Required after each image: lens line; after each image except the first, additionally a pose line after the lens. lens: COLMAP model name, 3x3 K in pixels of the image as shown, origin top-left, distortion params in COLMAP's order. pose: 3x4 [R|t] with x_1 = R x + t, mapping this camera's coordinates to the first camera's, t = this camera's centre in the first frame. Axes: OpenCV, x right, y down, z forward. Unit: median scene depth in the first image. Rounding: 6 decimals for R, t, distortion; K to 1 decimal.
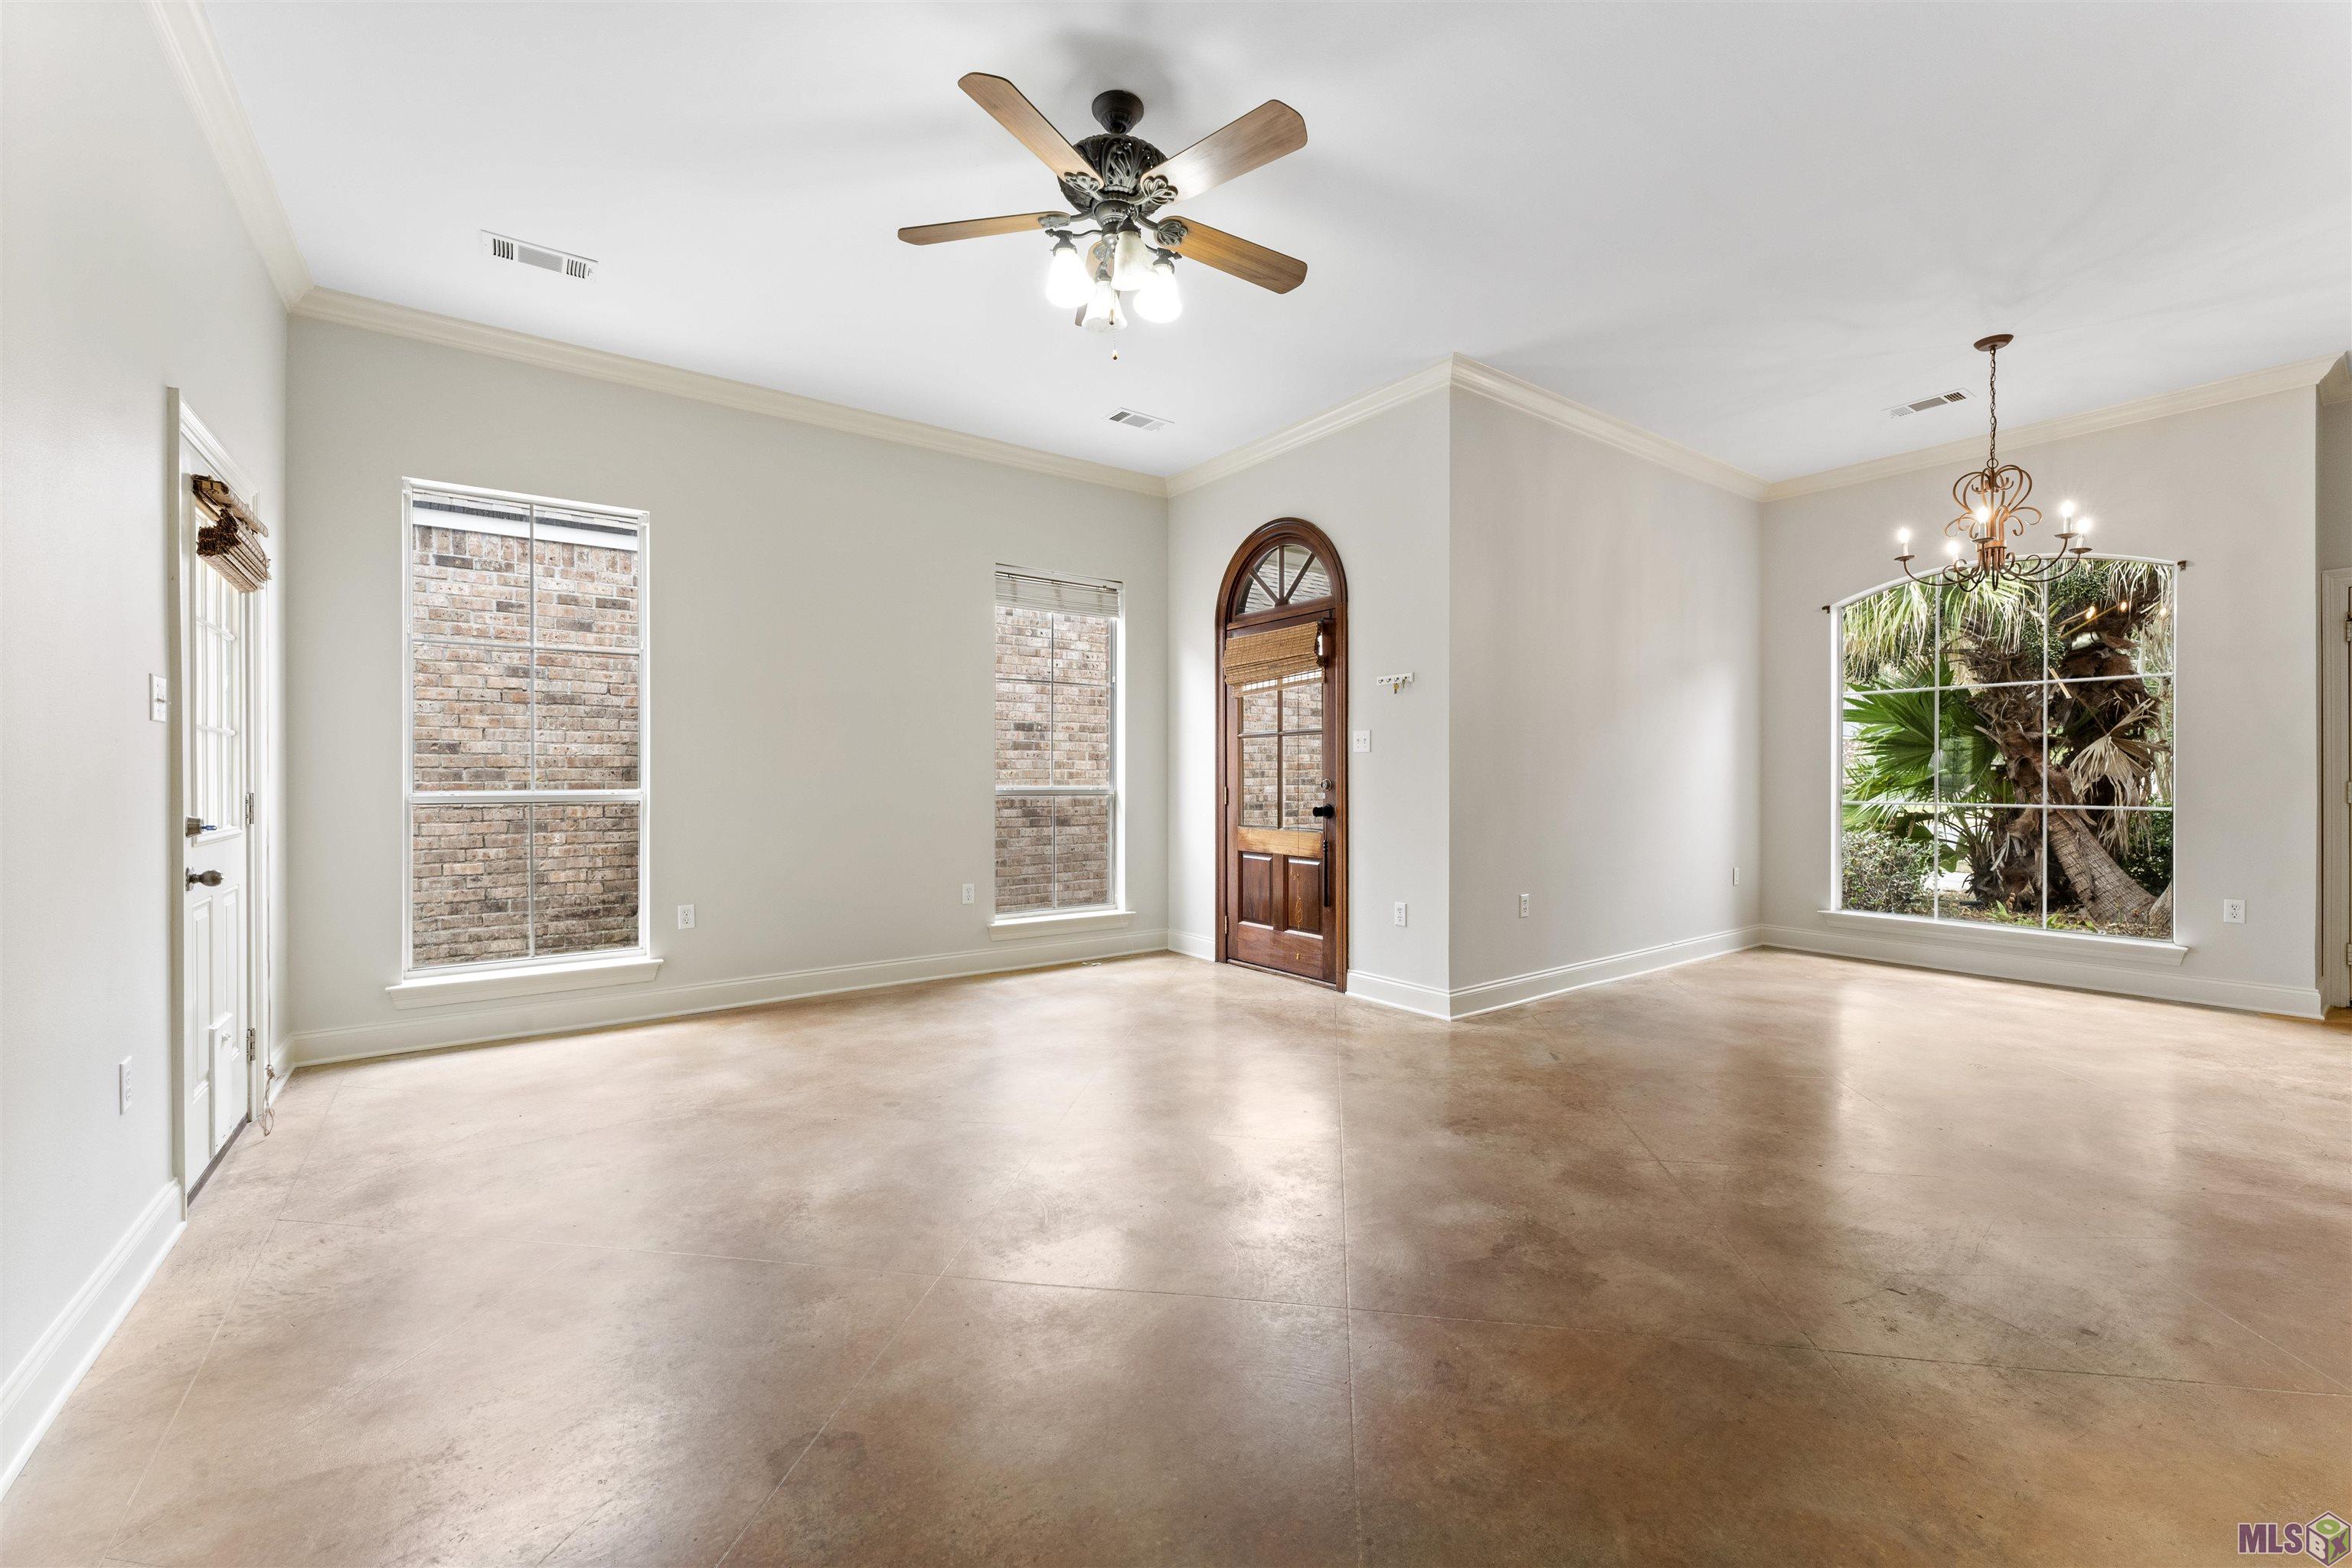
lens RADIAL K [[944.2, 0, 1170.9], [0, 944.2, 774.2], [0, 0, 1]] dist [0.001936, 0.000412]
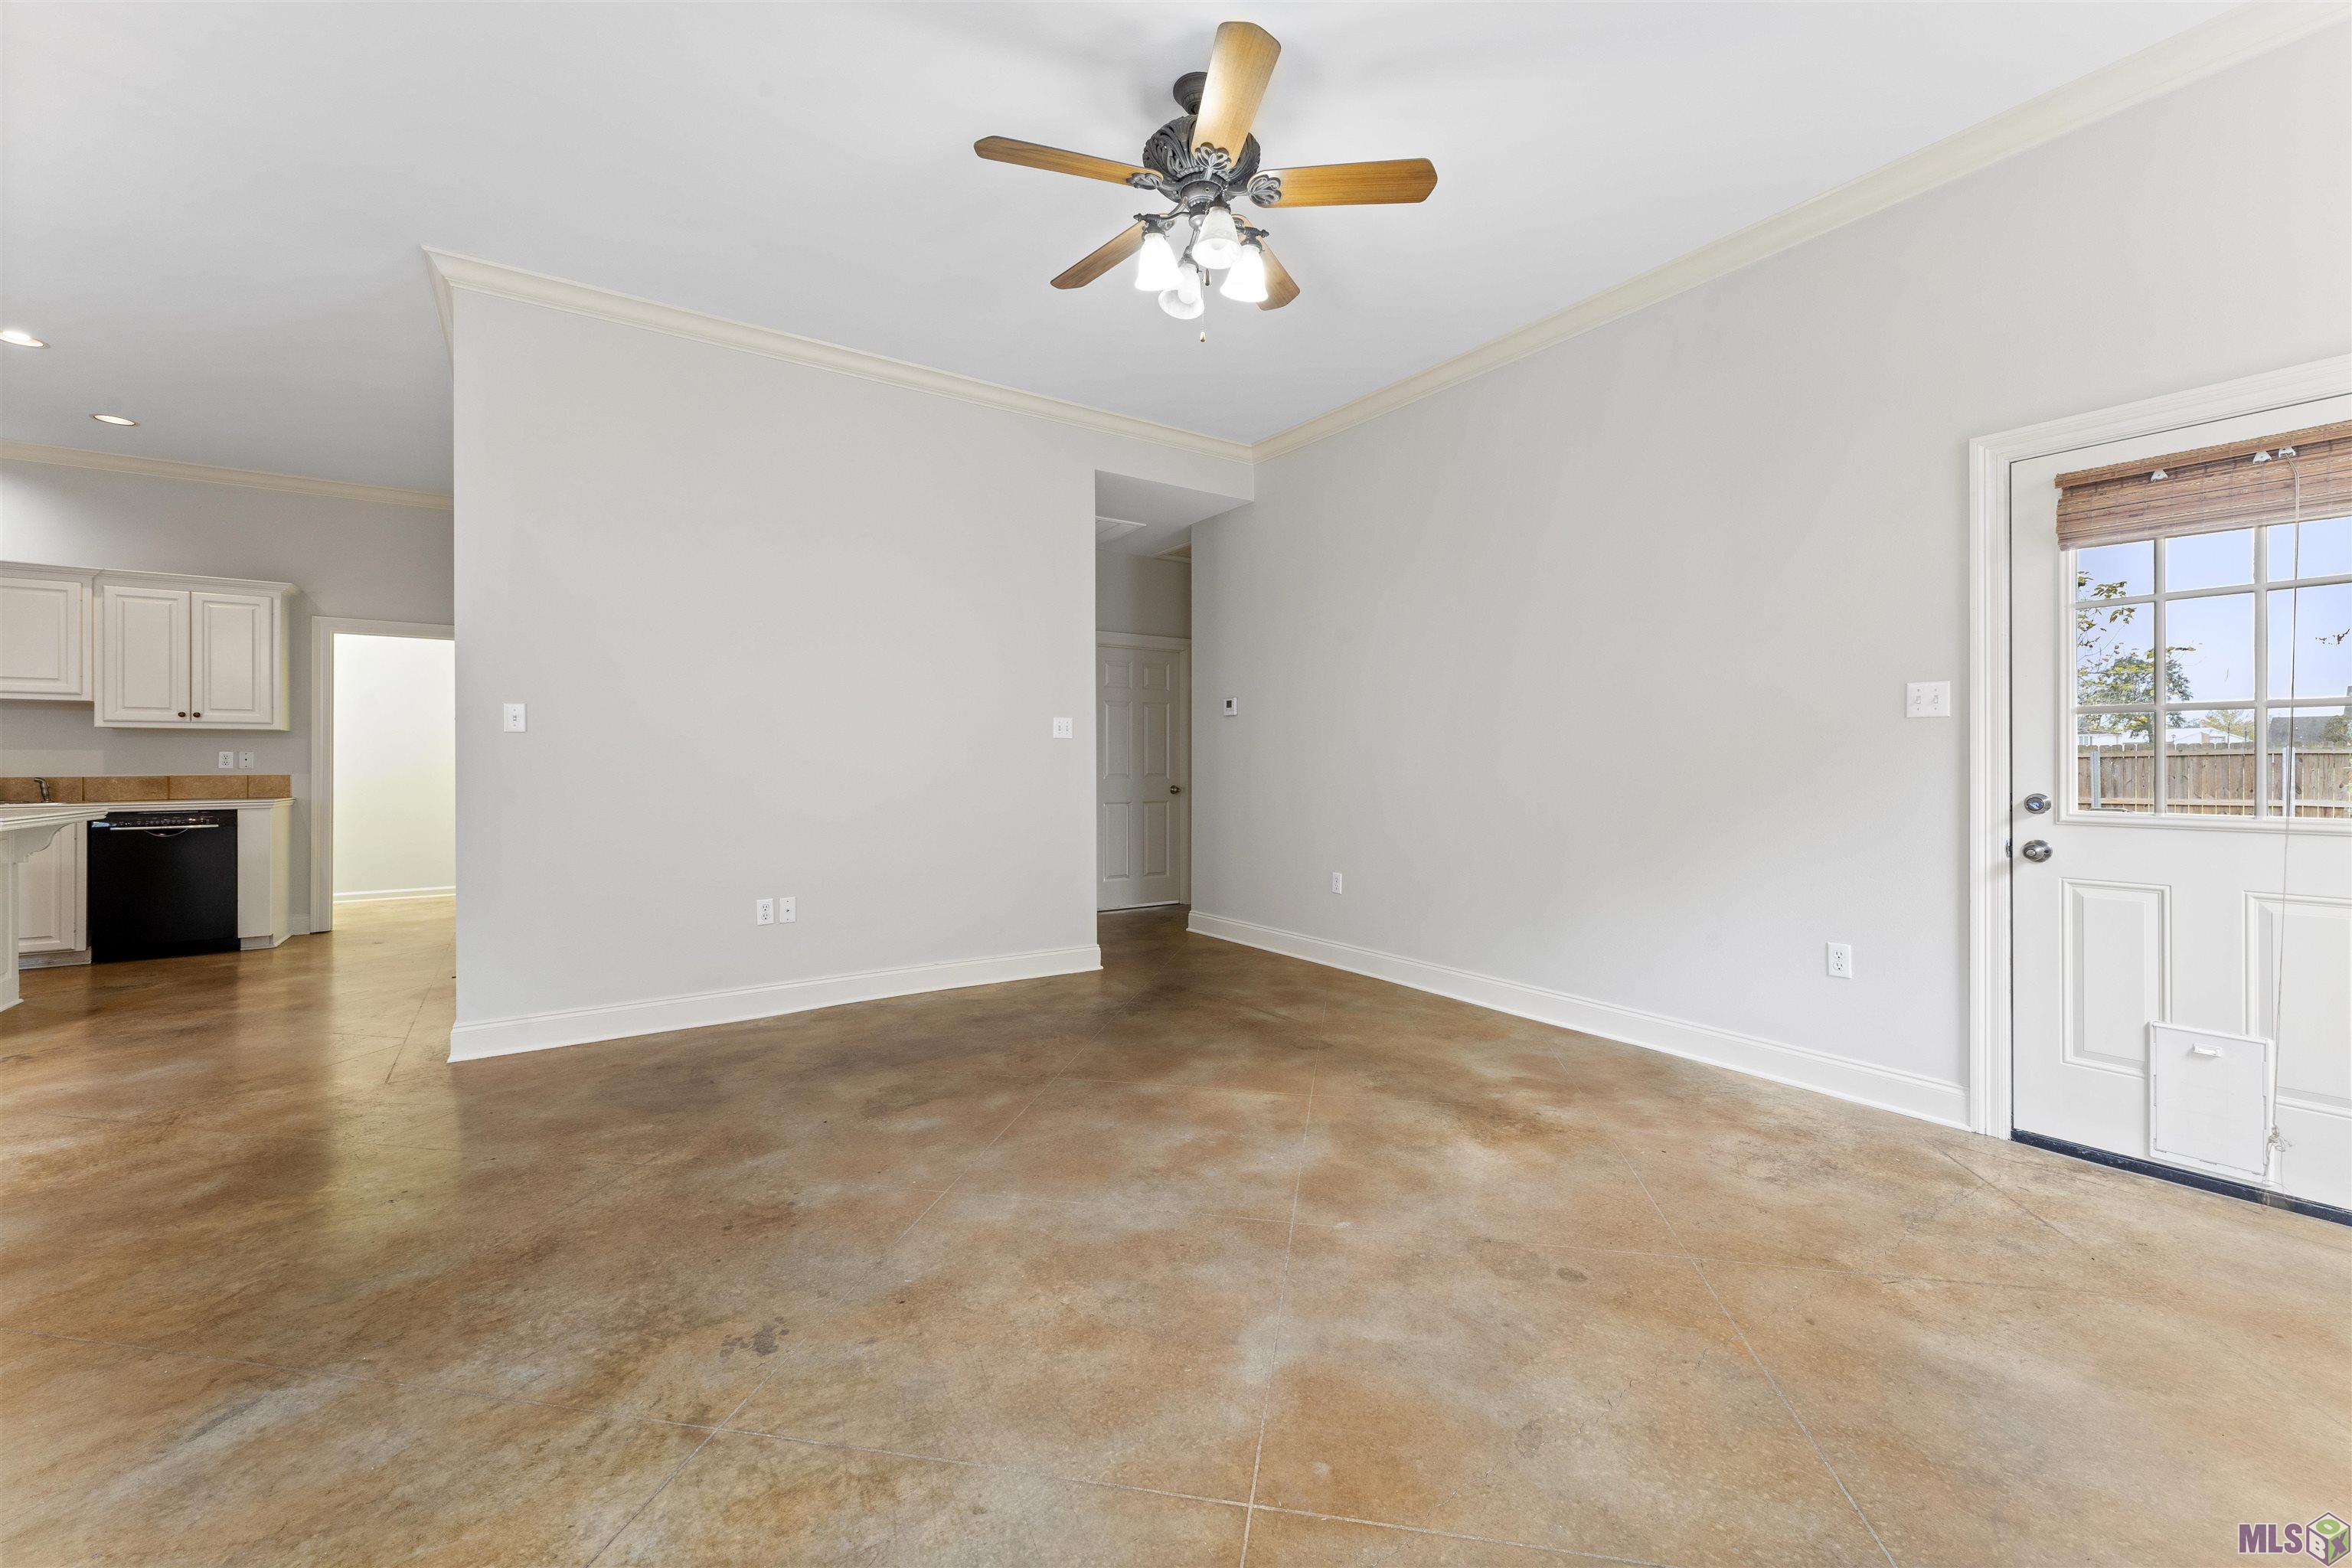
lens RADIAL K [[938.4, 0, 1169.4], [0, 938.4, 761.4], [0, 0, 1]] dist [0.001538, 0.000446]
pose [[-0.999373, 0.006432, 0.034804, -0.059310], [0.006328, 0.999975, -0.003075, 0.004001], [-0.034823, -0.002853, -0.999389, 1.982934]]
